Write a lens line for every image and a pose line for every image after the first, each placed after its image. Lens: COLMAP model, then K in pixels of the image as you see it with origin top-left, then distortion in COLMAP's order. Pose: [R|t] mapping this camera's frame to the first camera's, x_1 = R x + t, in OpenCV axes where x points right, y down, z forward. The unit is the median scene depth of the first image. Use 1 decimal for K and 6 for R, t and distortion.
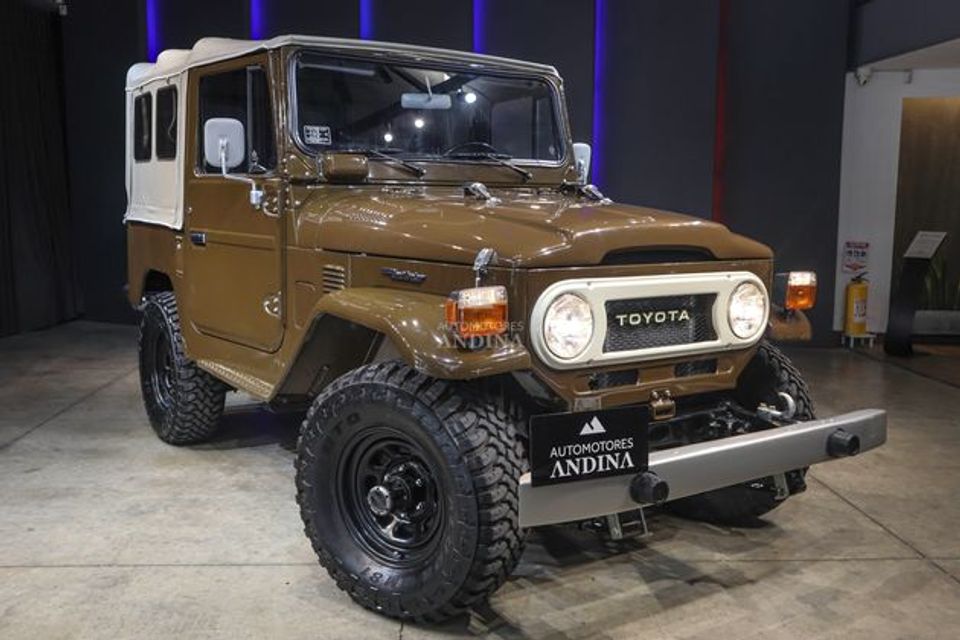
lens RADIAL K [[925.6, 0, 476.5], [0, 925.6, 310.2], [0, 0, 1]] dist [-0.058360, 0.000000]
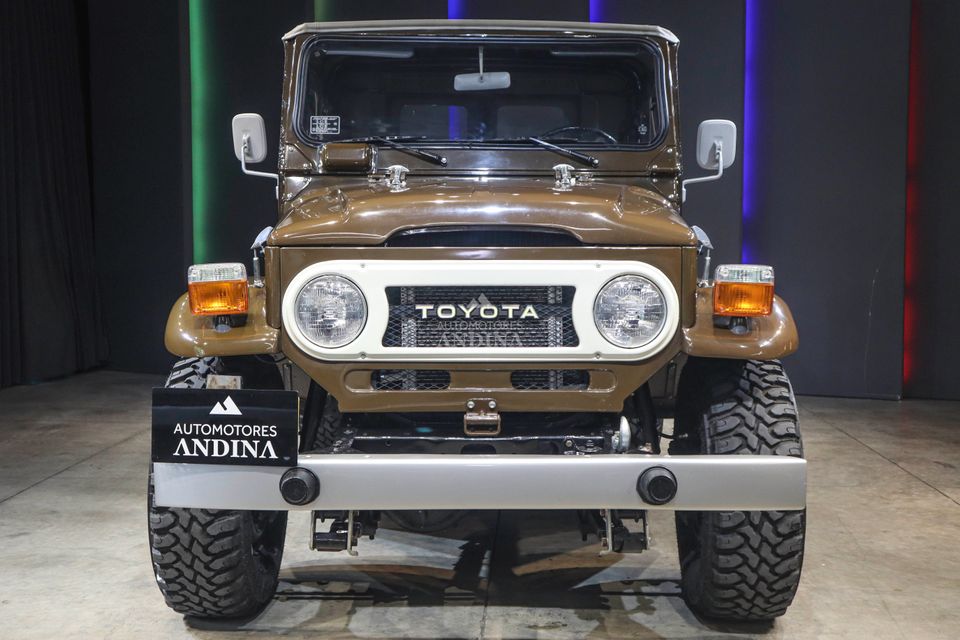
lens RADIAL K [[1169.0, 0, 482.1], [0, 1169.0, 311.9], [0, 0, 1]] dist [0.020918, 0.000000]
pose [[0.828889, 0.024934, -0.558857, 0.765571], [-0.057899, 0.997465, -0.041372, 0.050216], [0.556409, 0.066650, 0.828231, 0.129142]]
